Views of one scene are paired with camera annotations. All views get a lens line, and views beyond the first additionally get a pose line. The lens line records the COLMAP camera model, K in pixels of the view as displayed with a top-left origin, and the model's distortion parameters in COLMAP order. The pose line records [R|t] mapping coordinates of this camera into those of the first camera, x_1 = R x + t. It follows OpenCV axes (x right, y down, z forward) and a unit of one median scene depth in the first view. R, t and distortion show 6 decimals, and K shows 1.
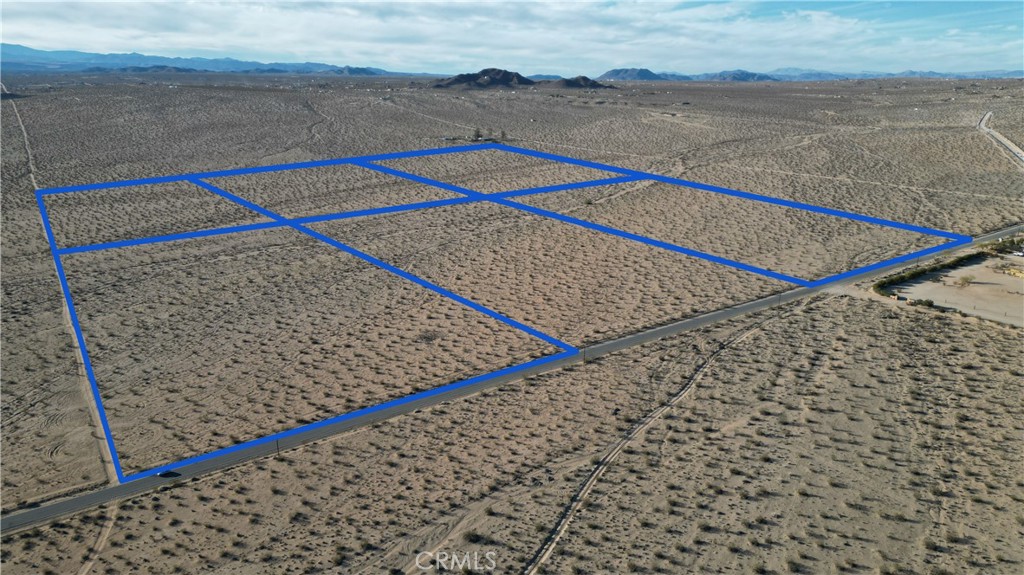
lens RADIAL K [[719.5, 0, 518.3], [0, 719.5, 292.8], [0, 0, 1]] dist [0.052881, -0.026139]
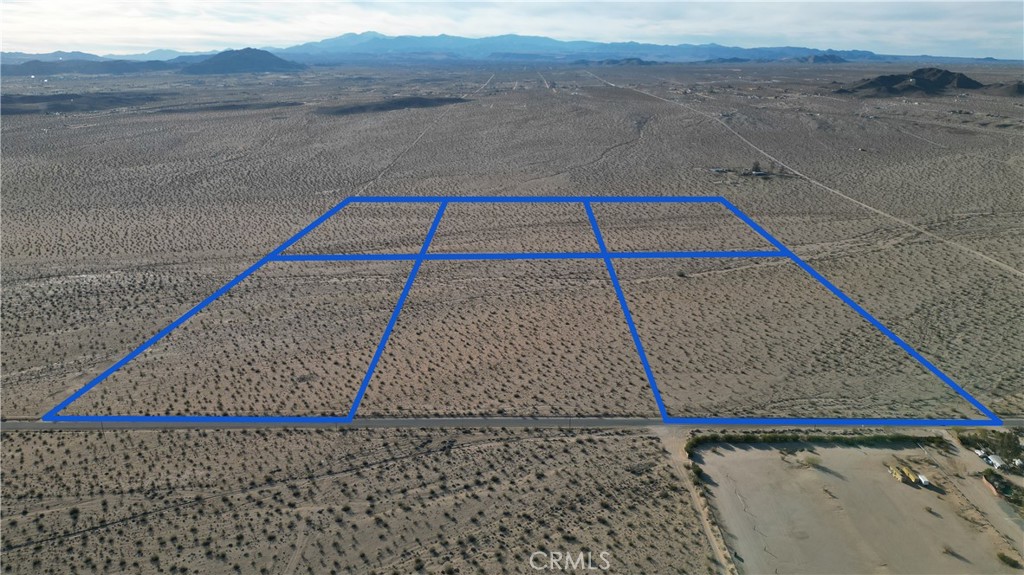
lens RADIAL K [[719.5, 0, 512.9], [0, 719.5, 282.3], [0, 0, 1]] dist [0.052881, -0.026139]
pose [[0.809992, 0.173493, -0.560190, 0.813999], [-0.168957, 0.983772, 0.060378, -0.233770], [0.561575, 0.045742, 0.826161, 0.064809]]
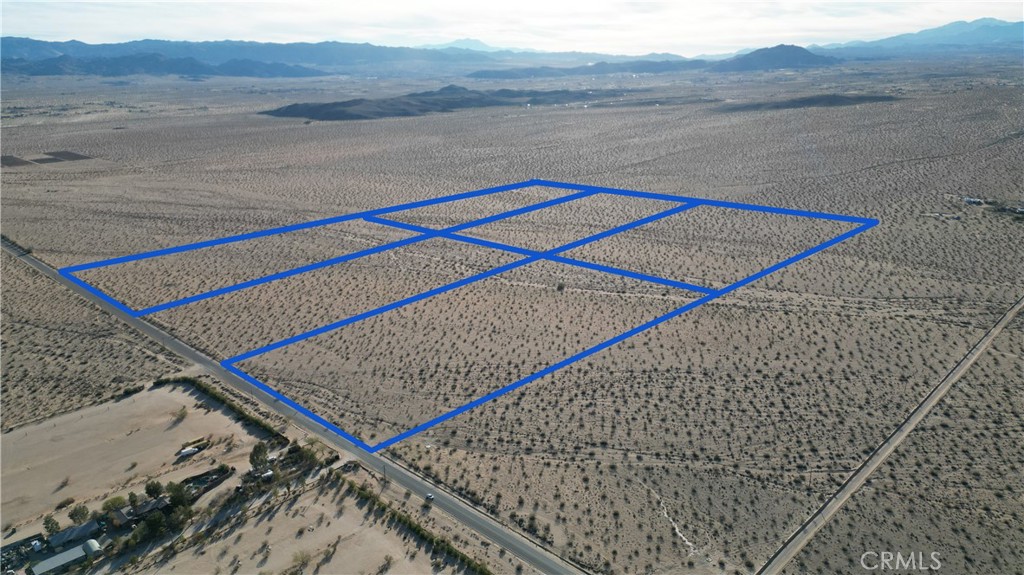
lens RADIAL K [[719.5, 0, 517.7], [0, 719.5, 284.8], [0, 0, 1]] dist [0.052881, -0.026139]
pose [[0.198000, 0.289755, -0.936396, 1.680185], [-0.268976, 0.934699, 0.232356, -0.572826], [0.942575, 0.205862, 0.263008, 1.192860]]
